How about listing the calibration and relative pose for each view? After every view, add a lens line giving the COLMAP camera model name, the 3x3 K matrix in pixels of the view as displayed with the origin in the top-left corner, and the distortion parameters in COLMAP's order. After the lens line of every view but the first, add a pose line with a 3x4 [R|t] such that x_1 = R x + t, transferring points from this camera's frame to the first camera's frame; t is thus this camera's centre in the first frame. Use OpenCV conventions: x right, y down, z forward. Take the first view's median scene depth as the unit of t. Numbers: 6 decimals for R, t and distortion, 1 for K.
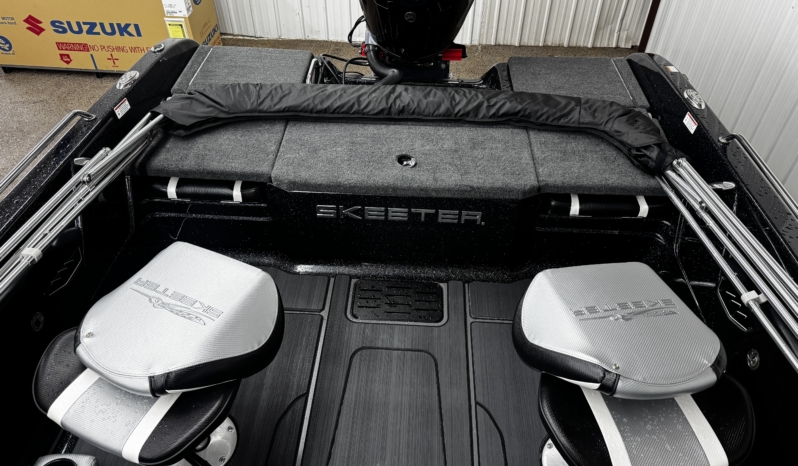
lens RADIAL K [[582.3, 0, 391.4], [0, 582.3, 232.4], [0, 0, 1]] dist [0.110699, -0.103320]
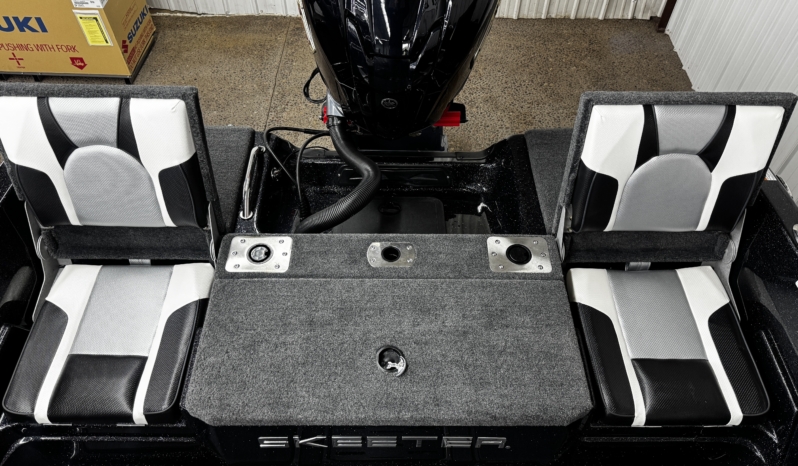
lens RADIAL K [[587.6, 0, 392.7], [0, 587.6, 235.7], [0, 0, 1]] dist [0.069496, -0.050207]
pose [[0.998901, -0.035504, 0.030602, 0.008407], [0.030887, 0.989671, 0.139990, -0.271296], [-0.035256, -0.138890, 0.989680, 0.268943]]
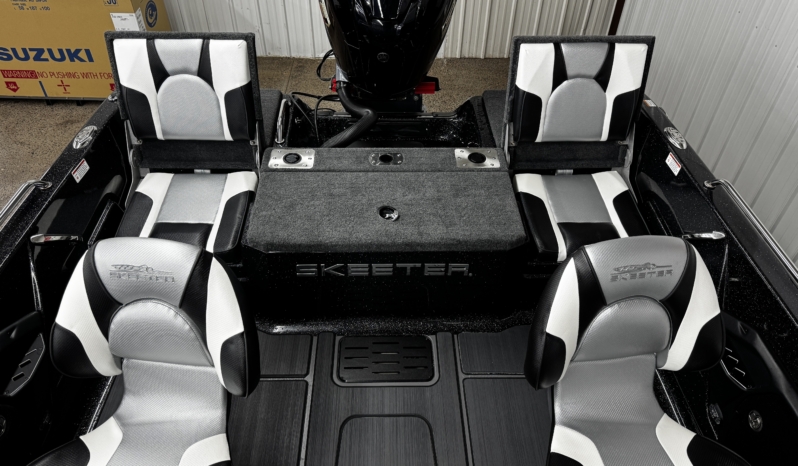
lens RADIAL K [[582.3, 0, 391.4], [0, 582.3, 232.4], [0, 0, 1]] dist [0.110699, -0.103320]
pose [[0.997380, -0.043711, 0.057646, -0.019968], [0.043294, 0.999026, 0.008467, -0.075243], [-0.057960, -0.005949, 0.998301, 0.032000]]
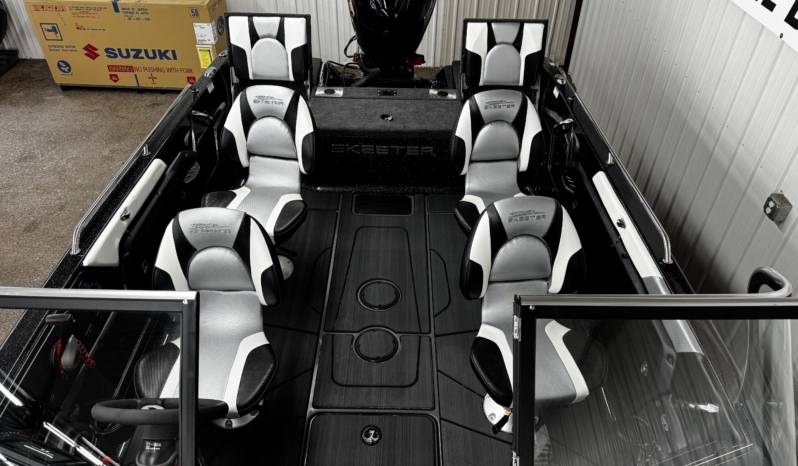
lens RADIAL K [[582.3, 0, 391.4], [0, 582.3, 232.4], [0, 0, 1]] dist [0.110699, -0.103320]
pose [[0.999107, -0.020740, 0.036799, -0.020988], [0.022971, 0.997856, -0.061280, 0.225321], [-0.035450, 0.062071, 0.997442, -0.461207]]
